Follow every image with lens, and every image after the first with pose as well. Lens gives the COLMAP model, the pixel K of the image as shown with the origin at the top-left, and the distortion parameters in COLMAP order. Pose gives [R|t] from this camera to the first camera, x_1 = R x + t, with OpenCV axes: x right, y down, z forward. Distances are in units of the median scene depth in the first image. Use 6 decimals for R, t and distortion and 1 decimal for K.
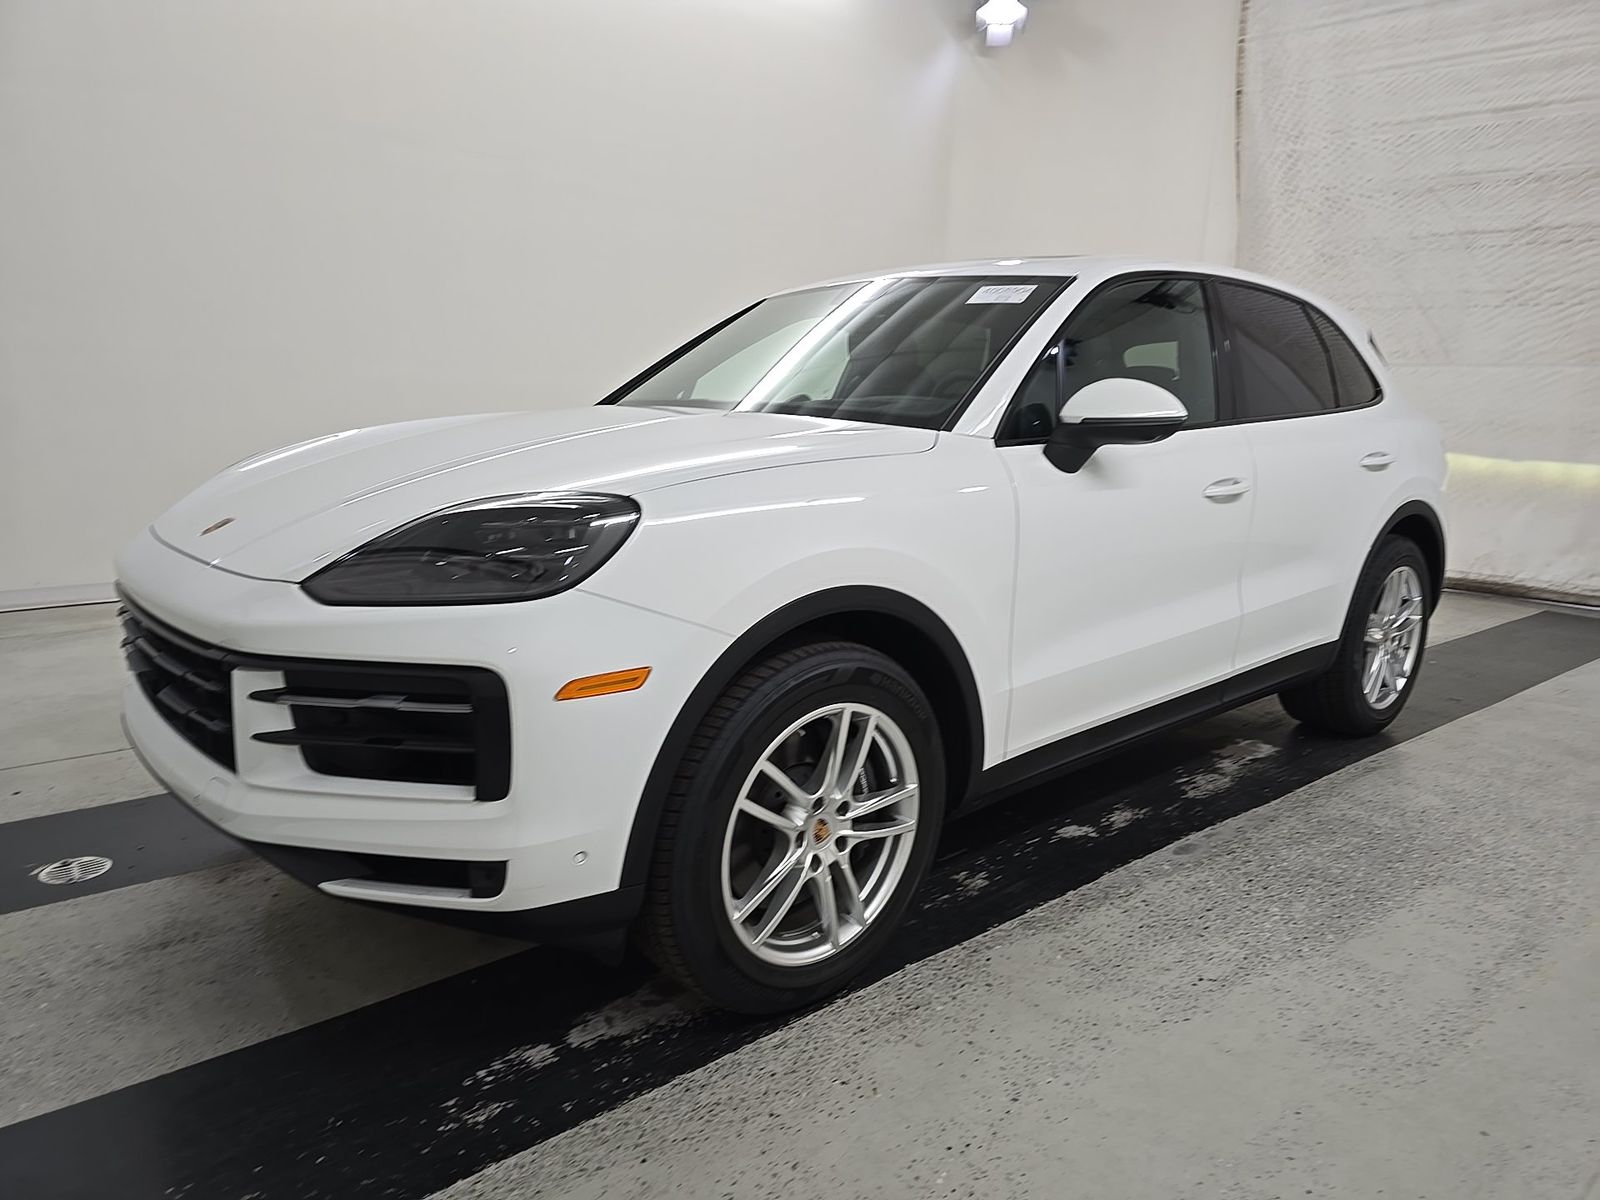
lens RADIAL K [[1088.3, 0, 797.7], [0, 1088.3, 600.5], [0, 0, 1]] dist [0.065443, -0.050445]
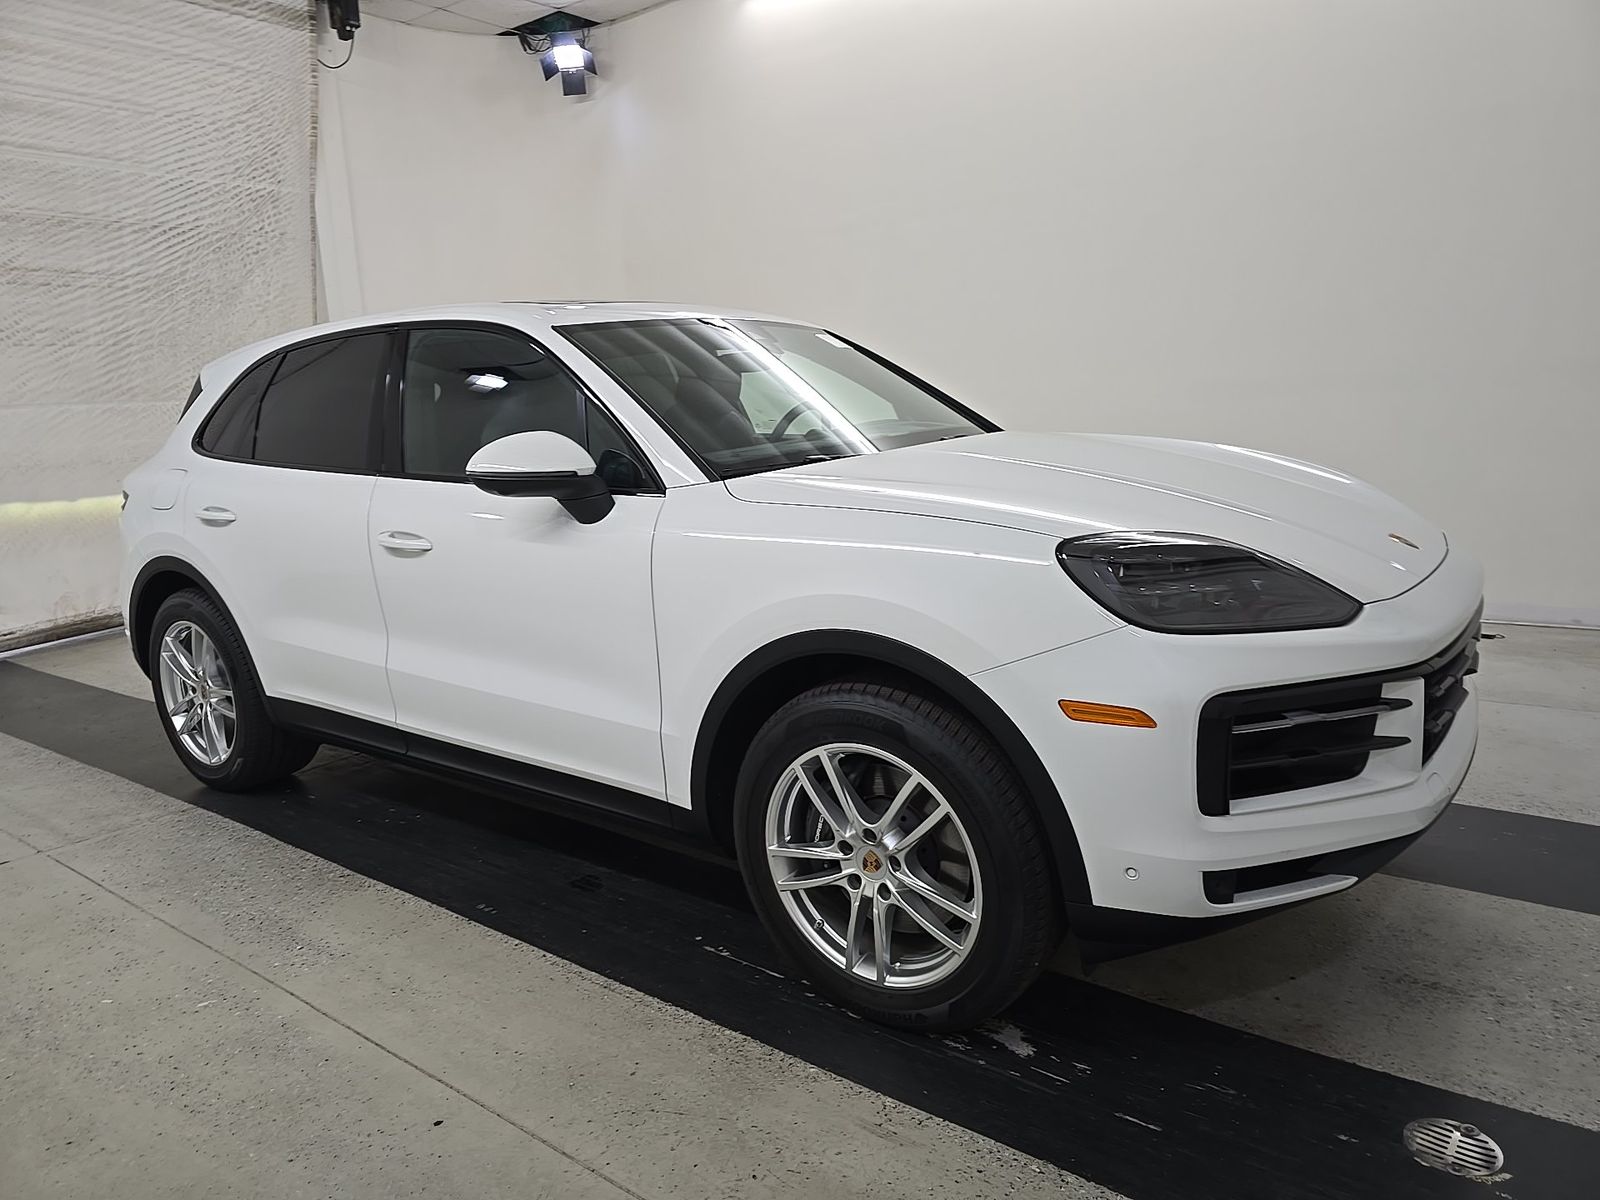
lens RADIAL K [[1088.3, 0, 797.7], [0, 1088.3, 600.5], [0, 0, 1]] dist [0.065443, -0.050445]
pose [[-0.228386, -0.210394, 0.950565, -0.495725], [0.232718, 0.936268, 0.263143, -0.156511], [-0.945348, 0.281312, -0.164868, 0.588141]]
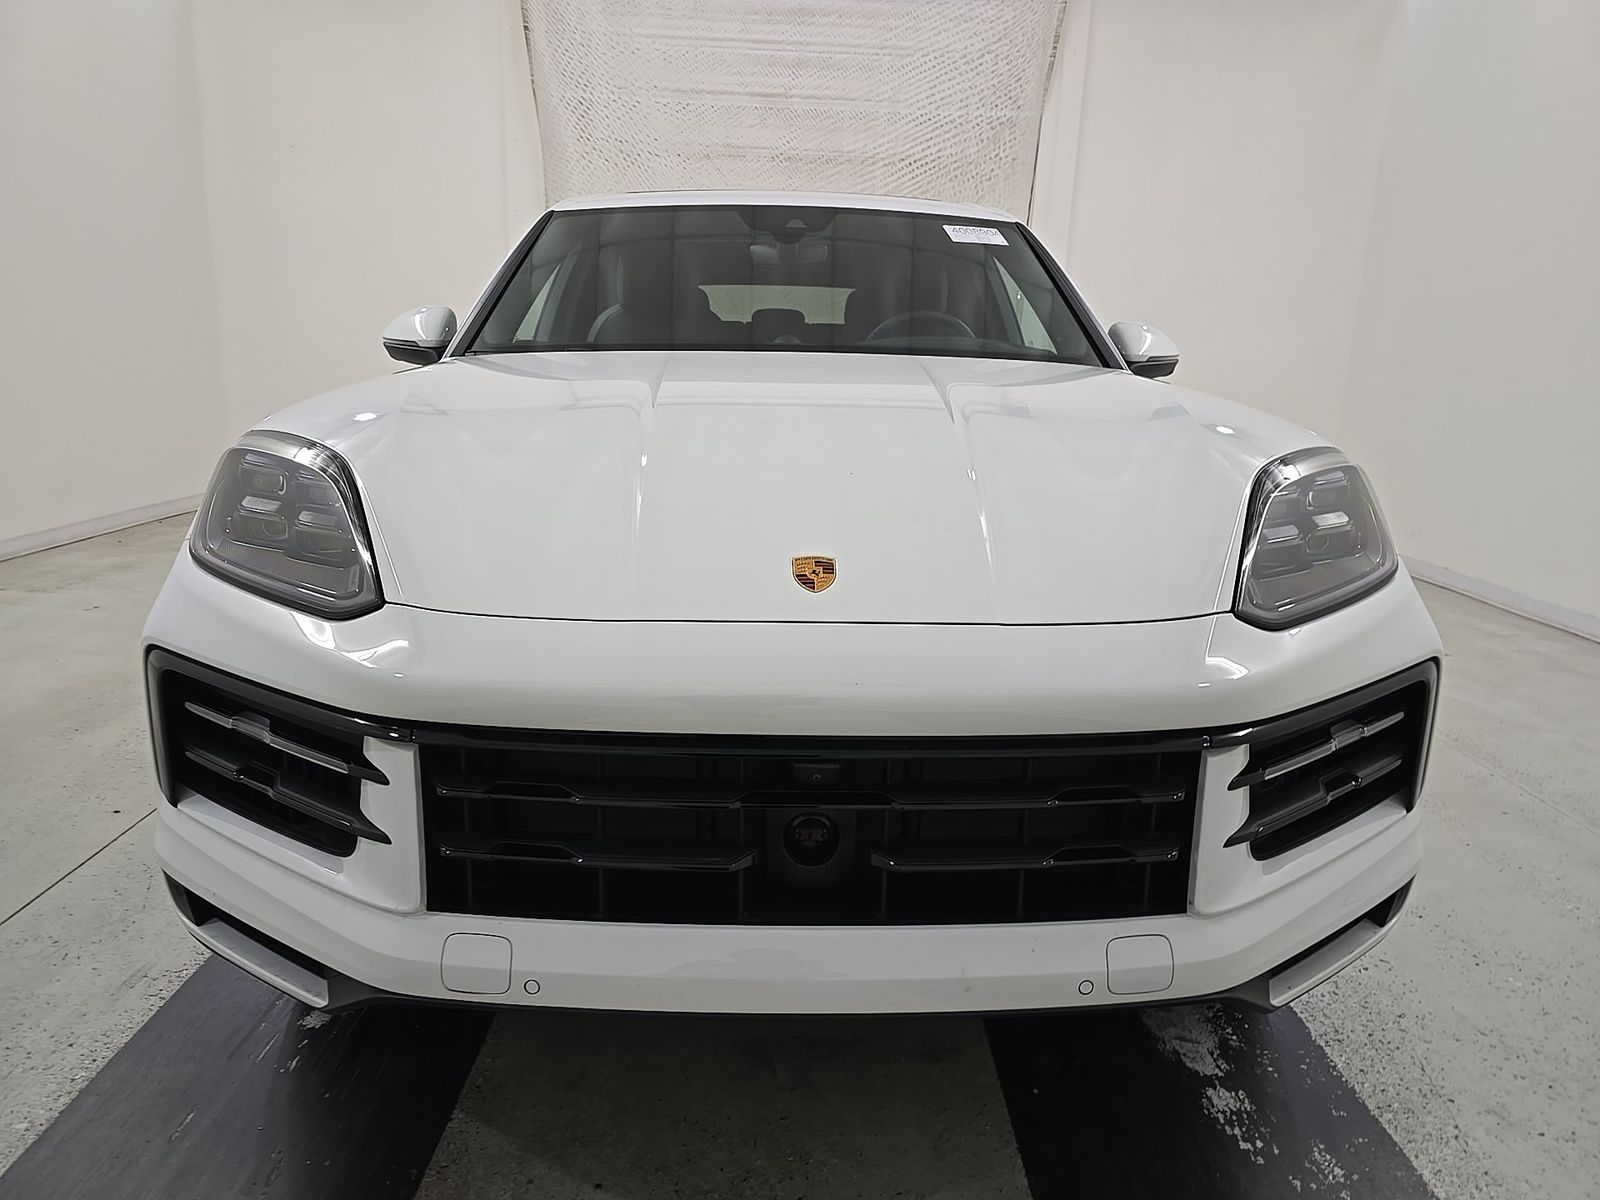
lens RADIAL K [[1088.3, 0, 797.7], [0, 1088.3, 600.5], [0, 0, 1]] dist [0.065443, -0.050445]
pose [[0.631948, -0.188381, 0.751768, -0.332987], [0.146898, 0.981540, 0.122473, -0.045011], [-0.760962, 0.033037, 0.647955, 0.213984]]
